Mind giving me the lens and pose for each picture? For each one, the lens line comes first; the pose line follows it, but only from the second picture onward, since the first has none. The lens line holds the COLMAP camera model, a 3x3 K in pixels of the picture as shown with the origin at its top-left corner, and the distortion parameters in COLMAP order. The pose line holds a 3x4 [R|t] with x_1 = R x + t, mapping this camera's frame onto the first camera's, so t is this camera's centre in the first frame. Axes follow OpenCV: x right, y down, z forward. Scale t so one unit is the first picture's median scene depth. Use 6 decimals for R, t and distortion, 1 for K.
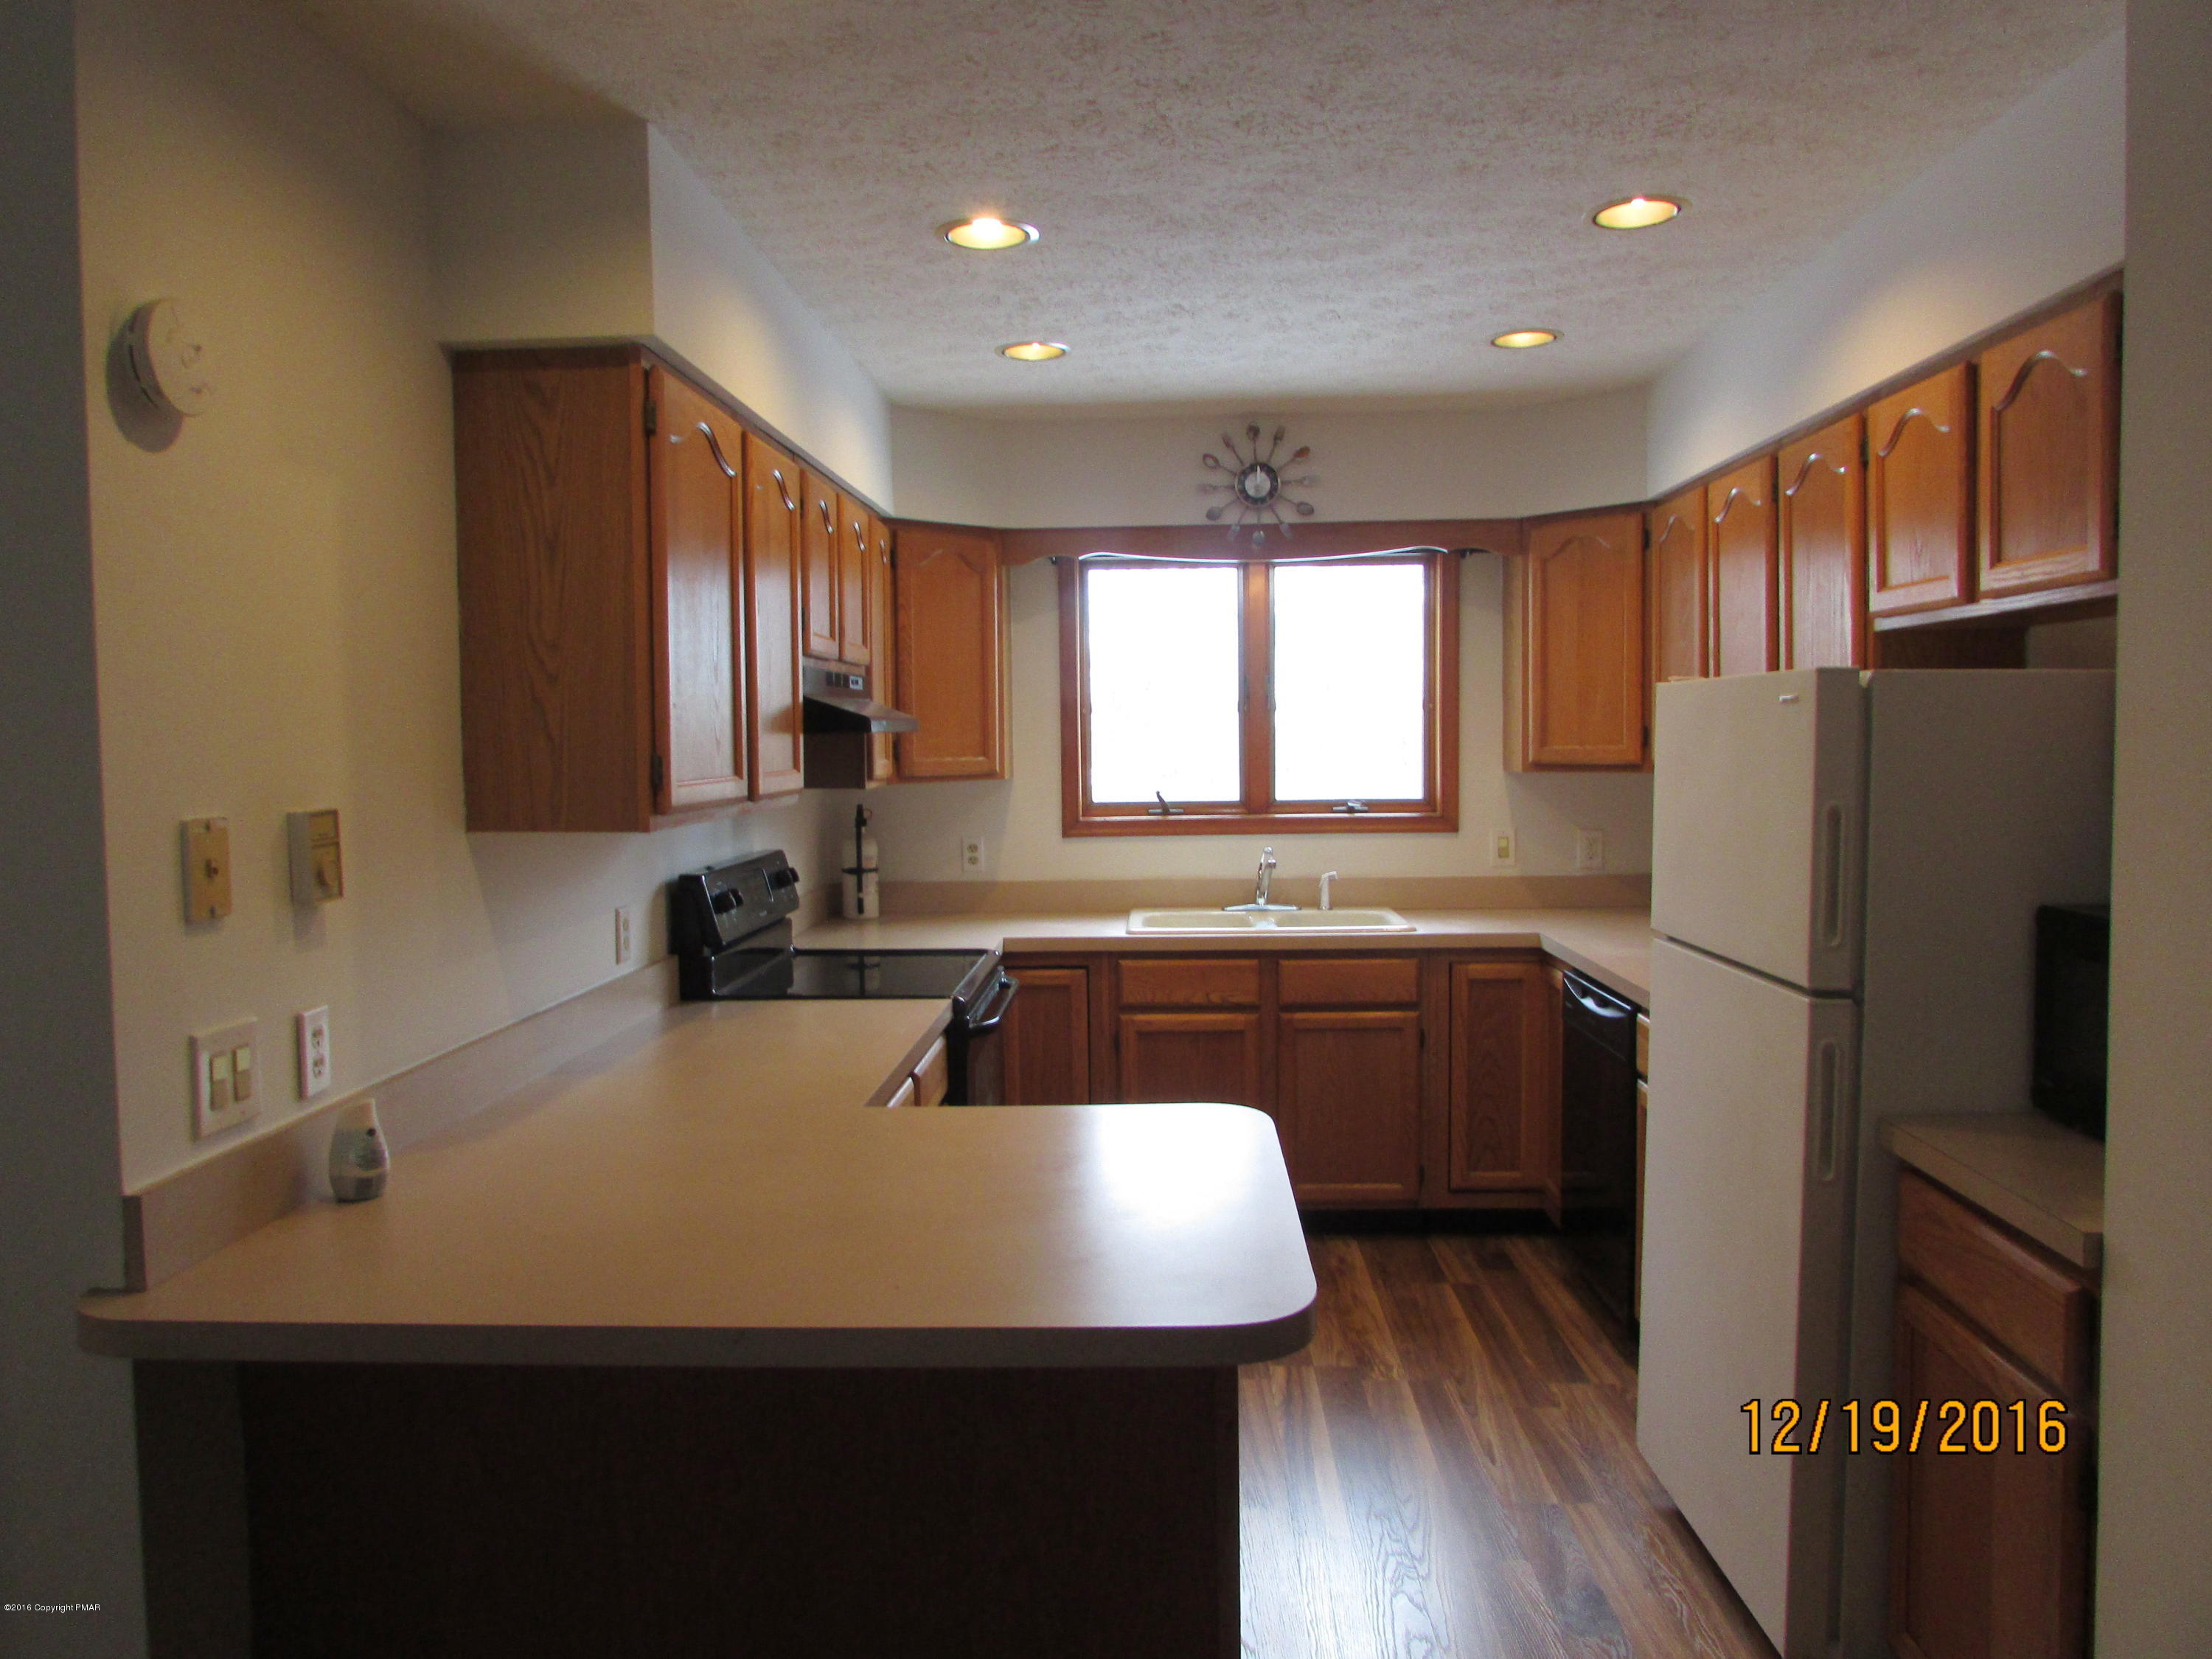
lens RADIAL K [[1558.4, 0, 1109.5], [0, 1558.4, 826.9], [0, 0, 1]] dist [-0.034451, 0.010744]
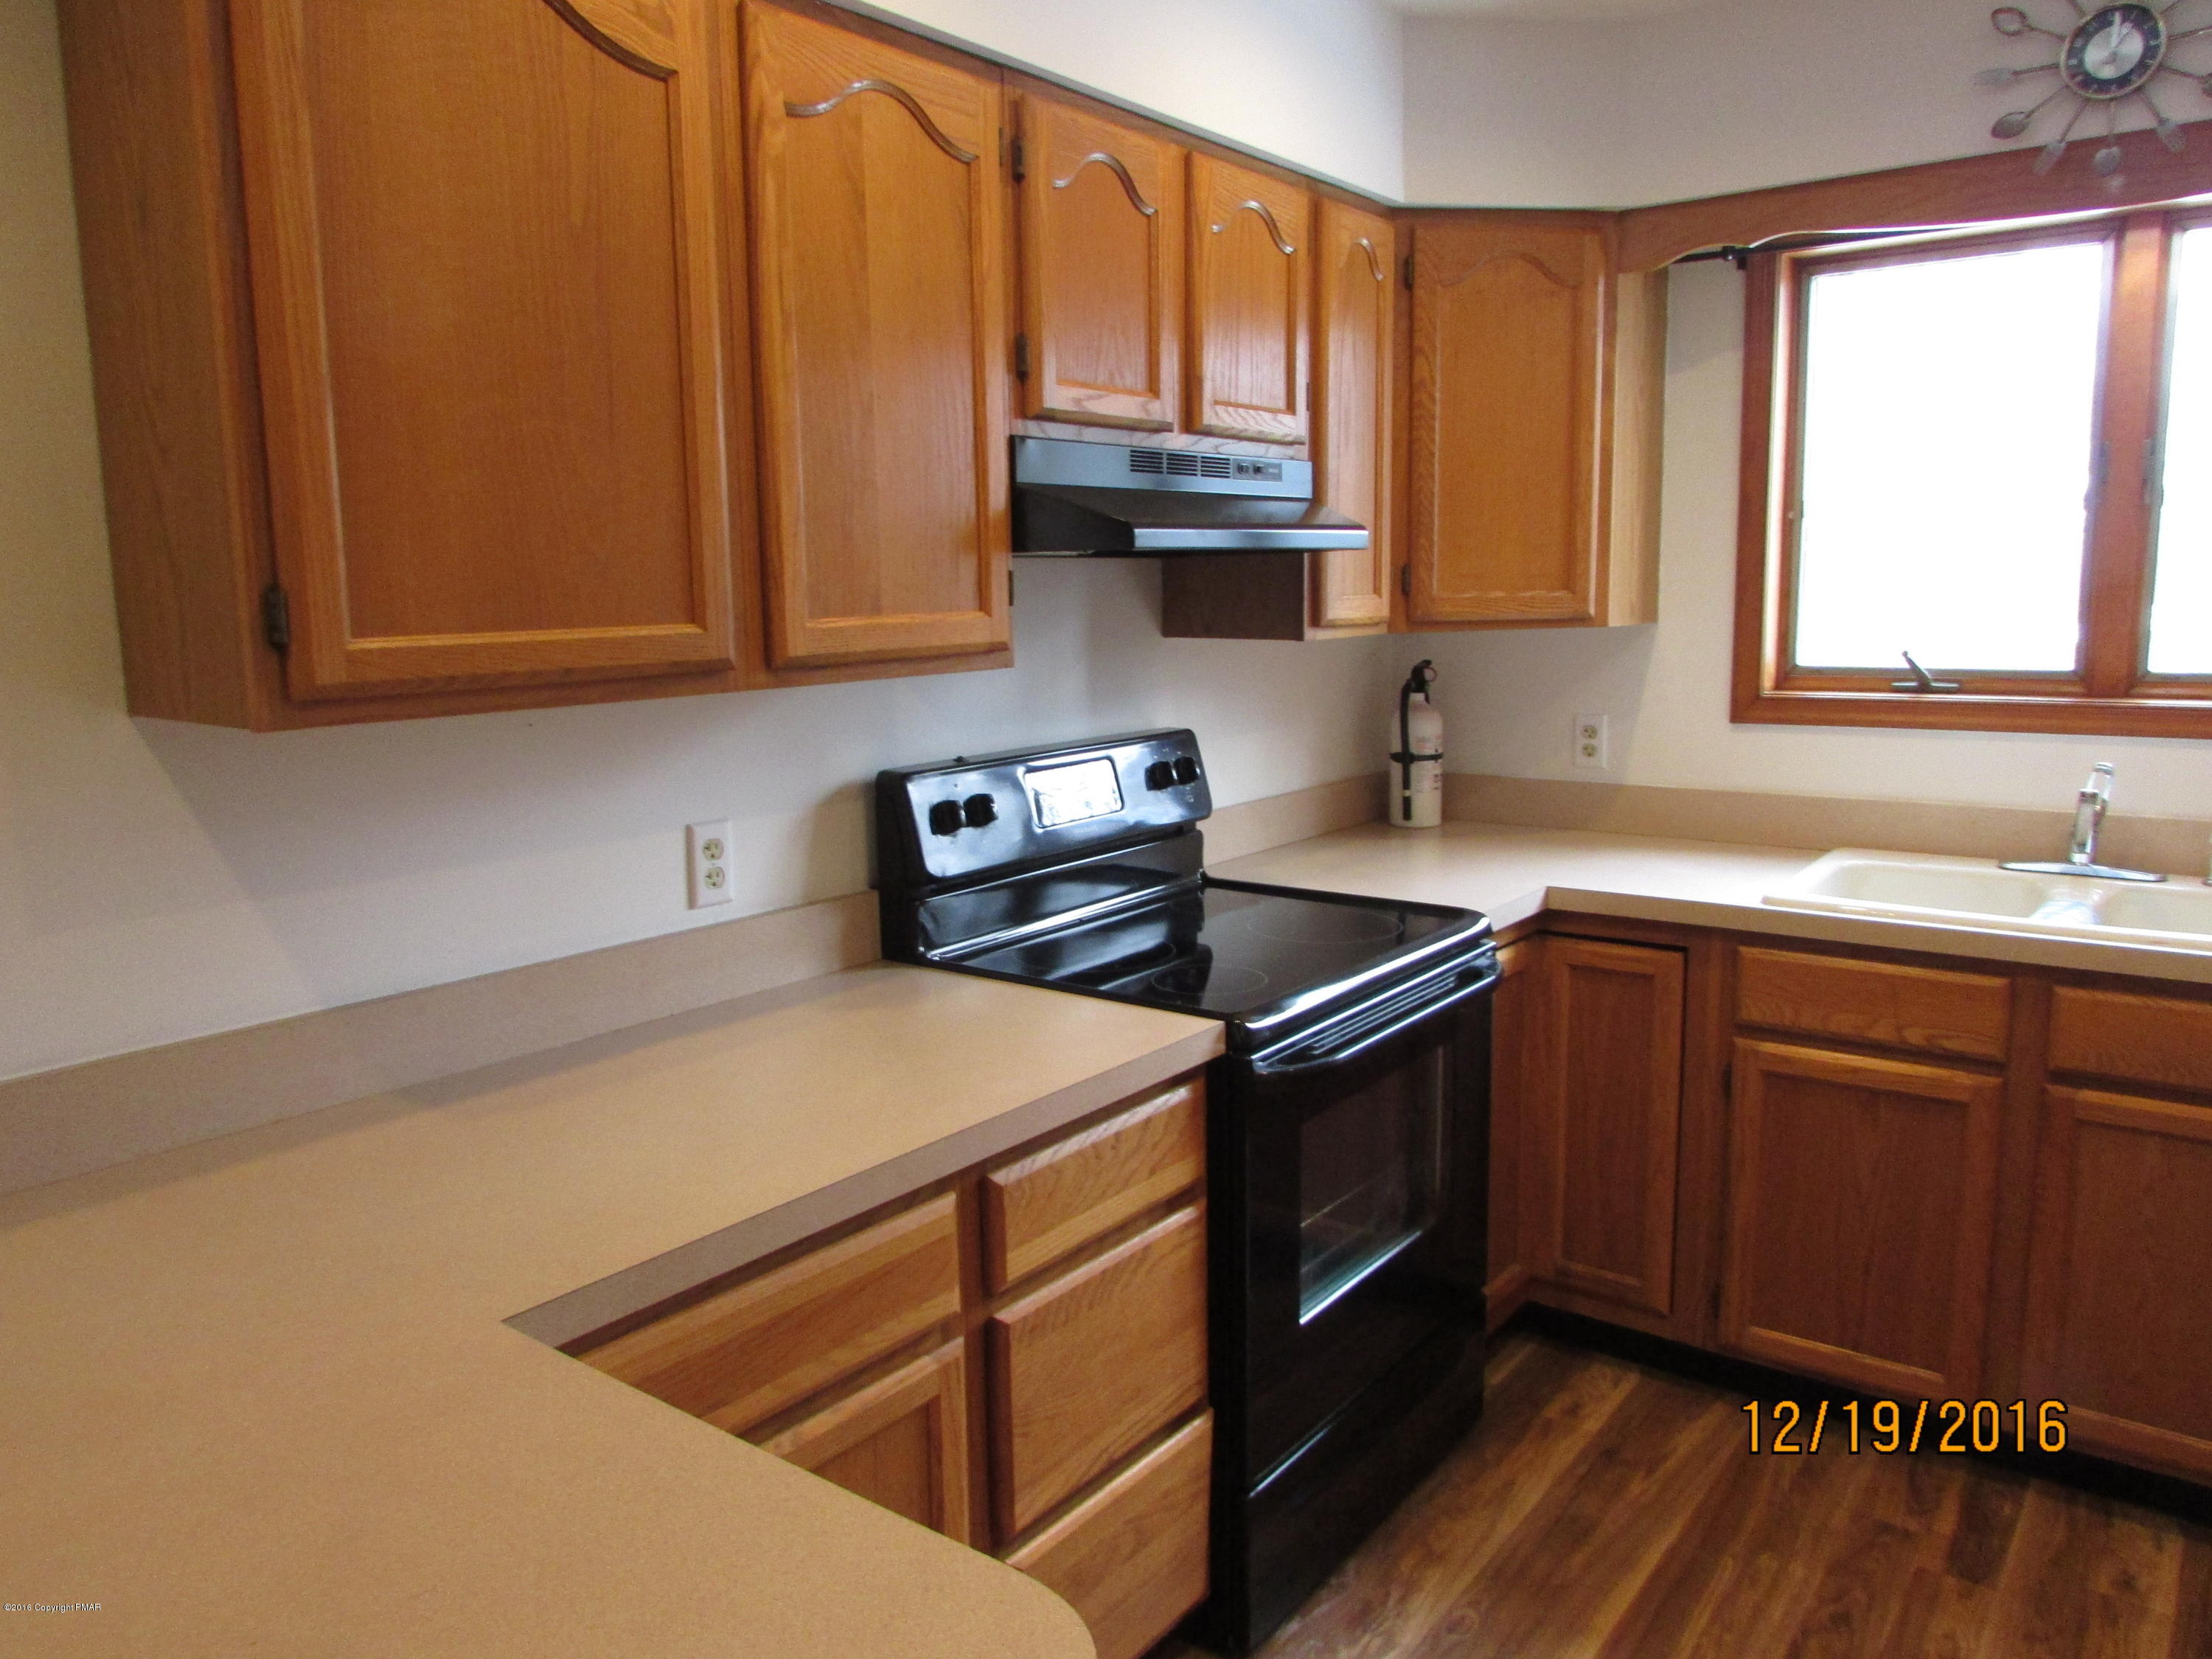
lens RADIAL K [[1558.4, 0, 1100.4], [0, 1558.4, 827.5], [0, 0, 1]] dist [-0.034451, 0.010744]
pose [[0.814372, 0.086428, -0.573871, 0.133889], [-0.025259, 0.993190, 0.113734, -0.016854], [0.579793, -0.078126, 0.811010, 0.382094]]
